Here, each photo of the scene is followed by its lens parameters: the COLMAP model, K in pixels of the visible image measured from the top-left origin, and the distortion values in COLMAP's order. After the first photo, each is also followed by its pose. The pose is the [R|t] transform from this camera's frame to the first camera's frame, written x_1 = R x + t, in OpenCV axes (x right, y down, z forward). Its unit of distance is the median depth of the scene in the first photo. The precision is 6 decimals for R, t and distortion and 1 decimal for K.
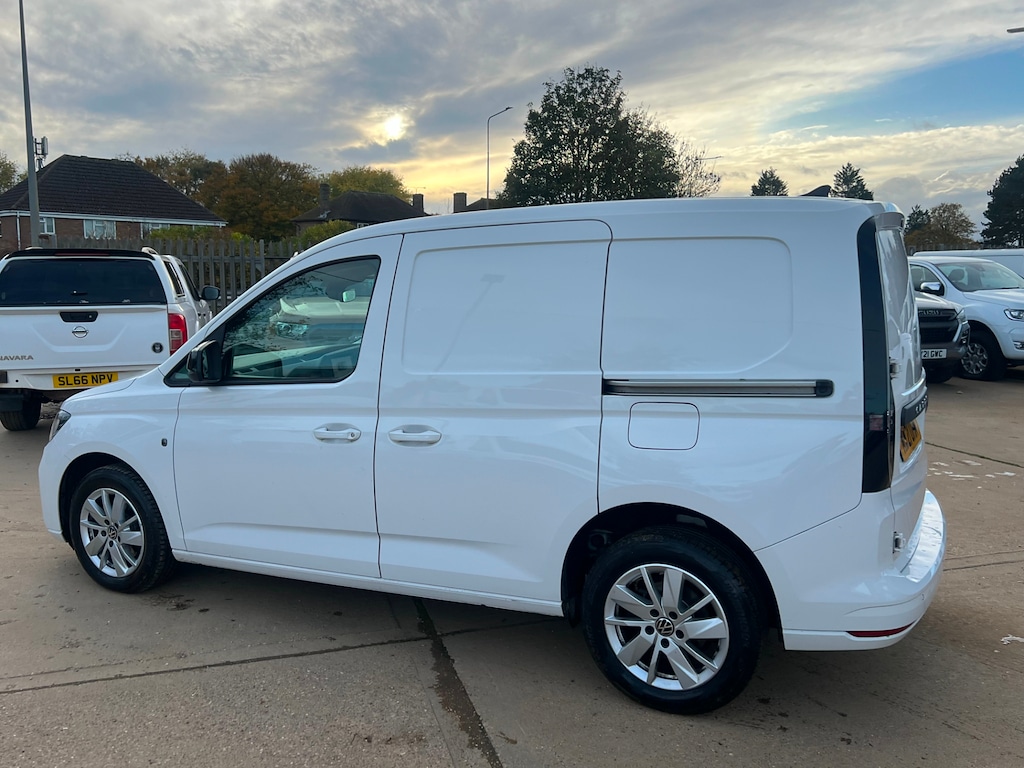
lens RADIAL K [[853.0, 0, 526.3], [0, 853.0, 381.4], [0, 0, 1]] dist [0.043234, -0.034009]
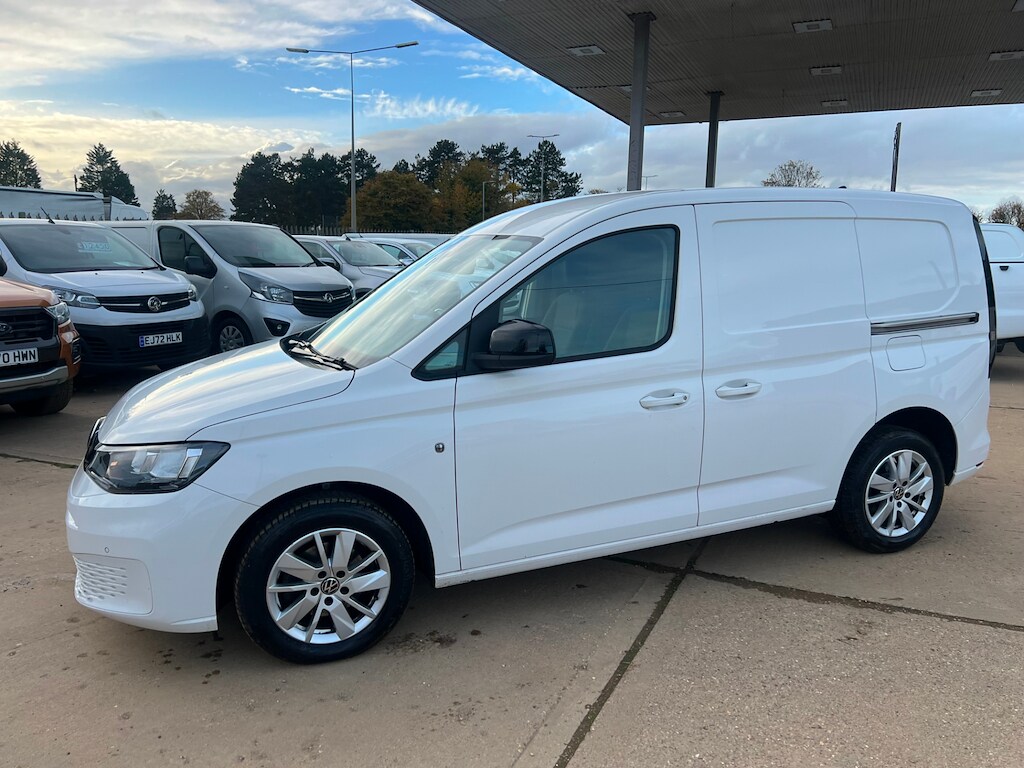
lens RADIAL K [[763.3, 0, 517.4], [0, 763.3, 389.3], [0, 0, 1]] dist [0.054986, -0.058725]
pose [[0.668745, -0.125024, 0.732905, -0.881937], [0.087139, 0.992146, 0.089736, -0.042915], [-0.738368, 0.003854, 0.674387, 0.445468]]
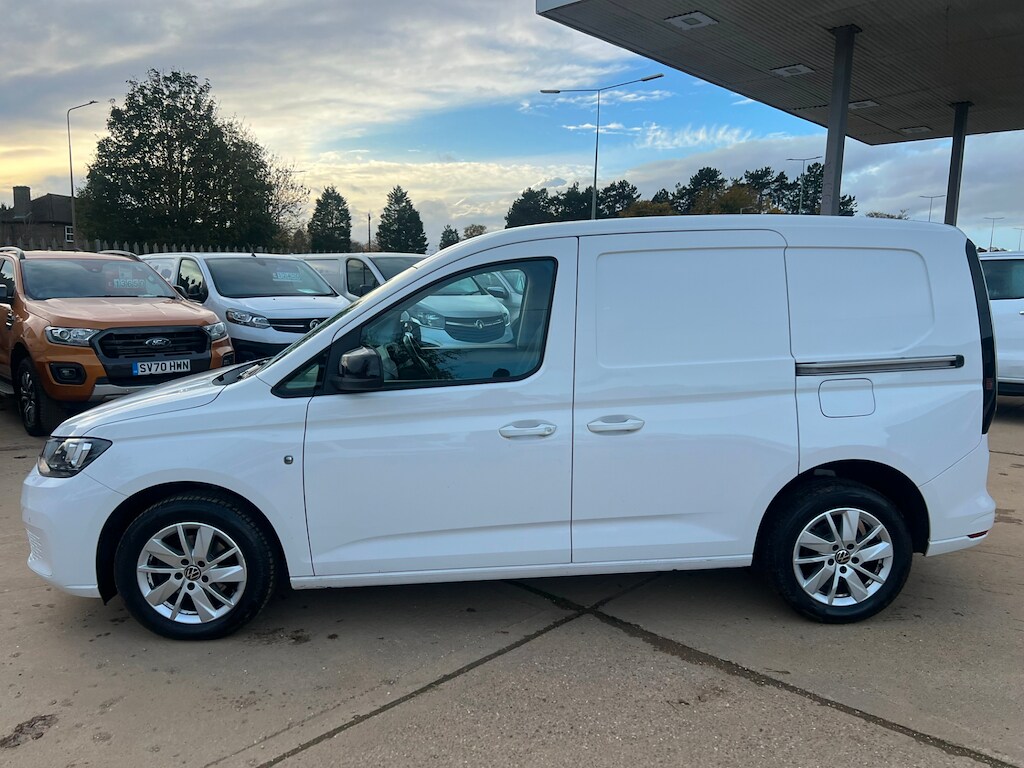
lens RADIAL K [[763.3, 0, 520.2], [0, 763.3, 387.2], [0, 0, 1]] dist [0.054986, -0.058725]
pose [[0.872339, -0.059048, 0.485322, -0.584381], [0.051597, 0.998255, 0.028713, -0.014992], [-0.486171, -0.000006, 0.873864, 0.177907]]
